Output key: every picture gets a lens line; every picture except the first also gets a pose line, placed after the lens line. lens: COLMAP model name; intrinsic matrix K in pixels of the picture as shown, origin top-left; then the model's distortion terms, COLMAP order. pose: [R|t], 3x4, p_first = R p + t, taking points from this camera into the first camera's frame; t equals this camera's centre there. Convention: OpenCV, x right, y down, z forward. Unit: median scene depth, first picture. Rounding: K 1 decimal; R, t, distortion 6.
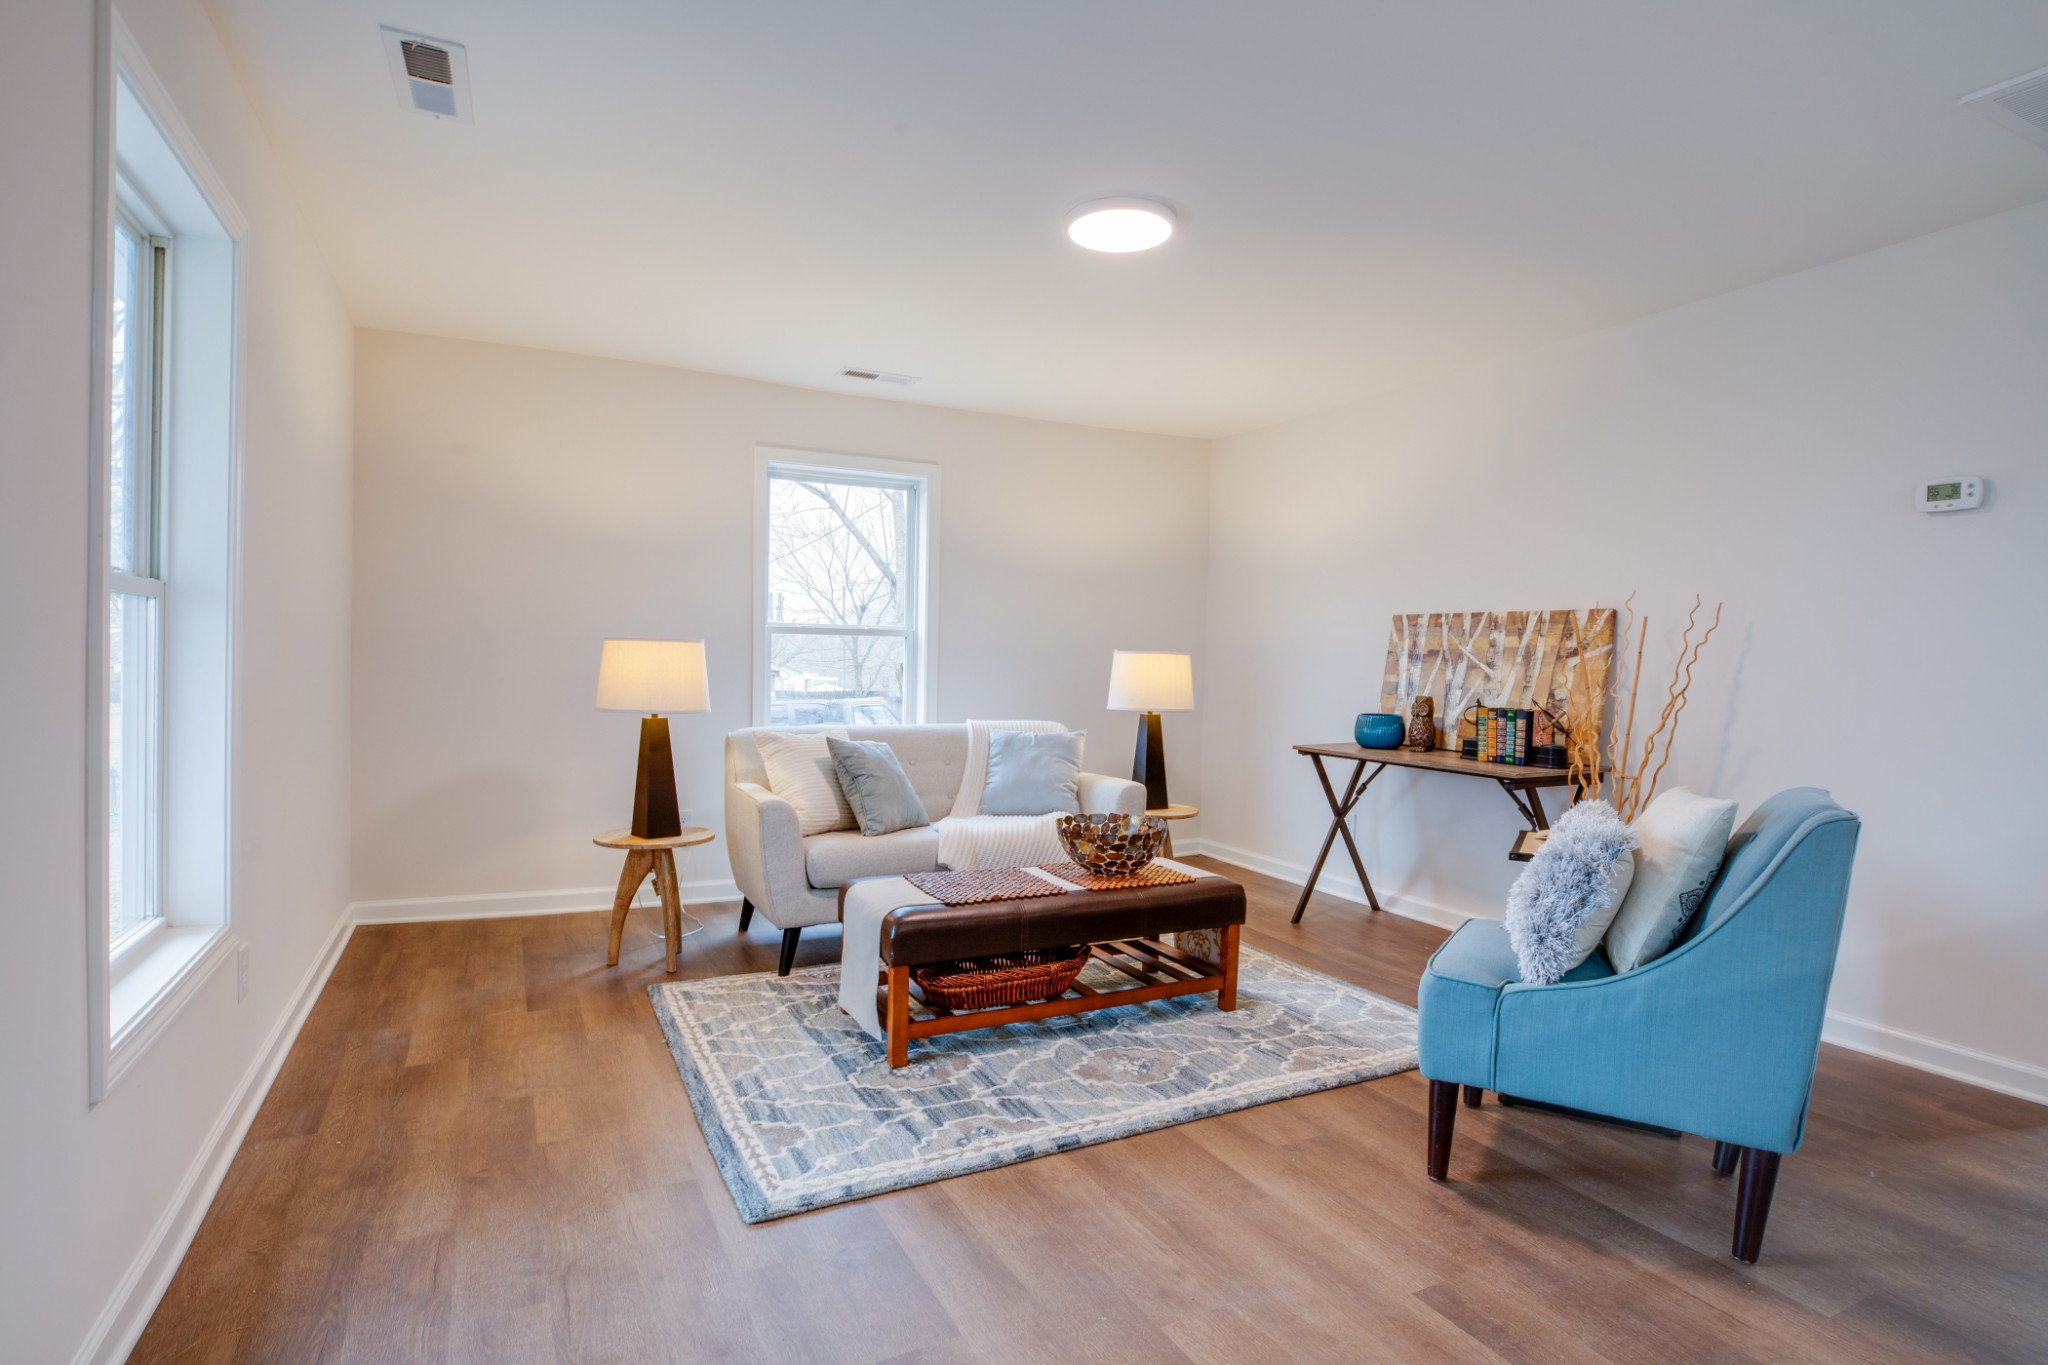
lens RADIAL K [[1038.7, 0, 1050.7], [0, 1038.7, 685.4], [0, 0, 1]] dist [-0.036206, 0.014739]
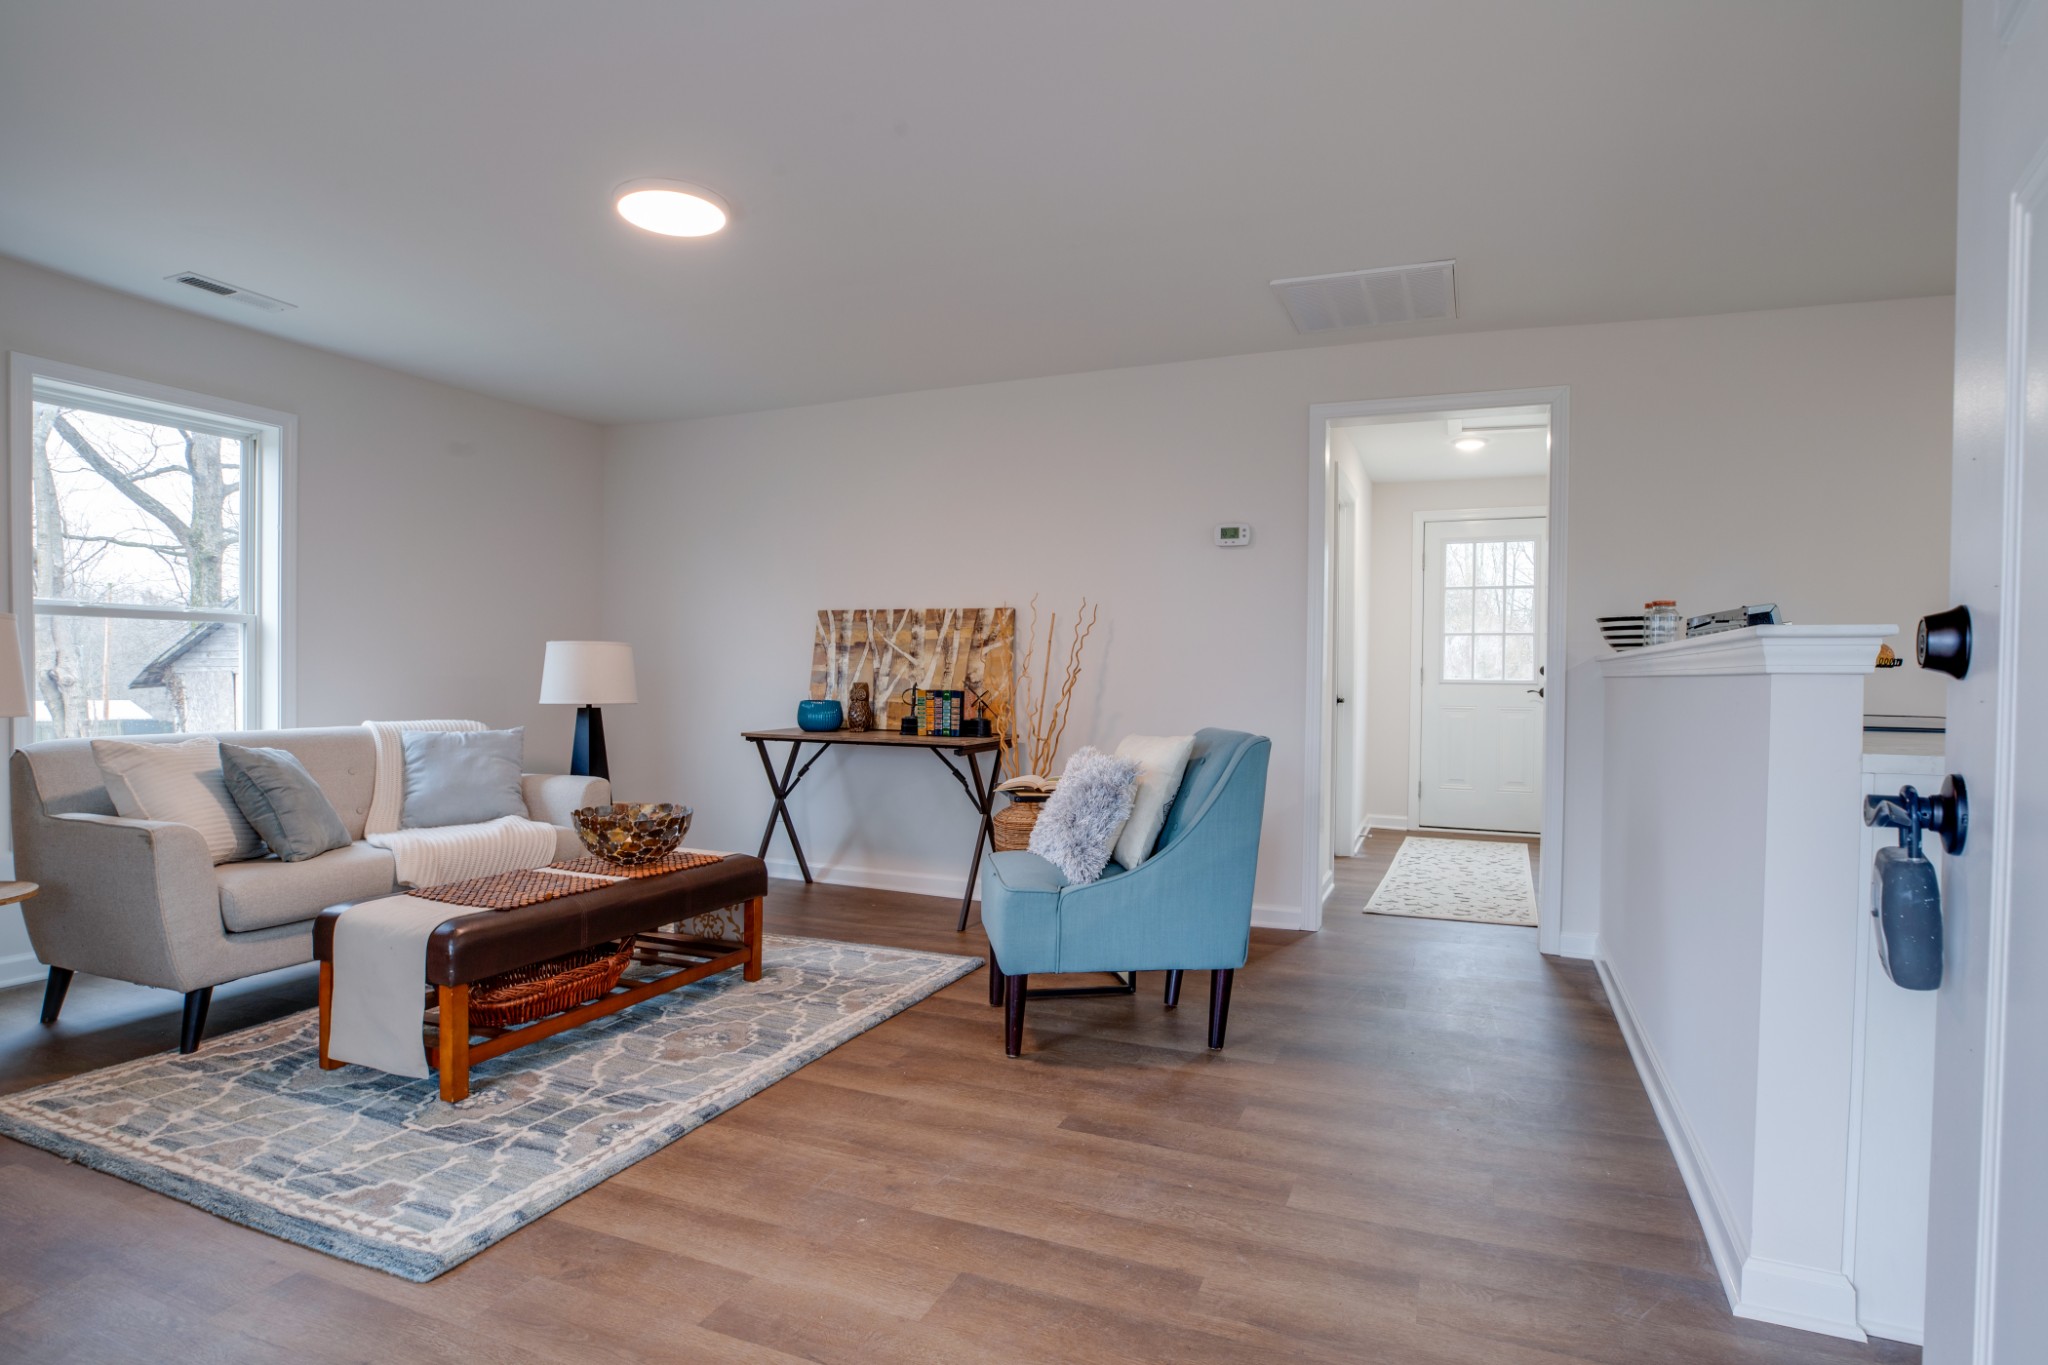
lens RADIAL K [[1038.7, 0, 1050.7], [0, 1038.7, 685.4], [0, 0, 1]] dist [-0.036206, 0.014739]
pose [[0.769806, -0.018023, 0.638023, -0.269883], [0.022572, 0.999745, 0.001006, 0.023202], [-0.637878, 0.013627, 0.770016, 0.002410]]
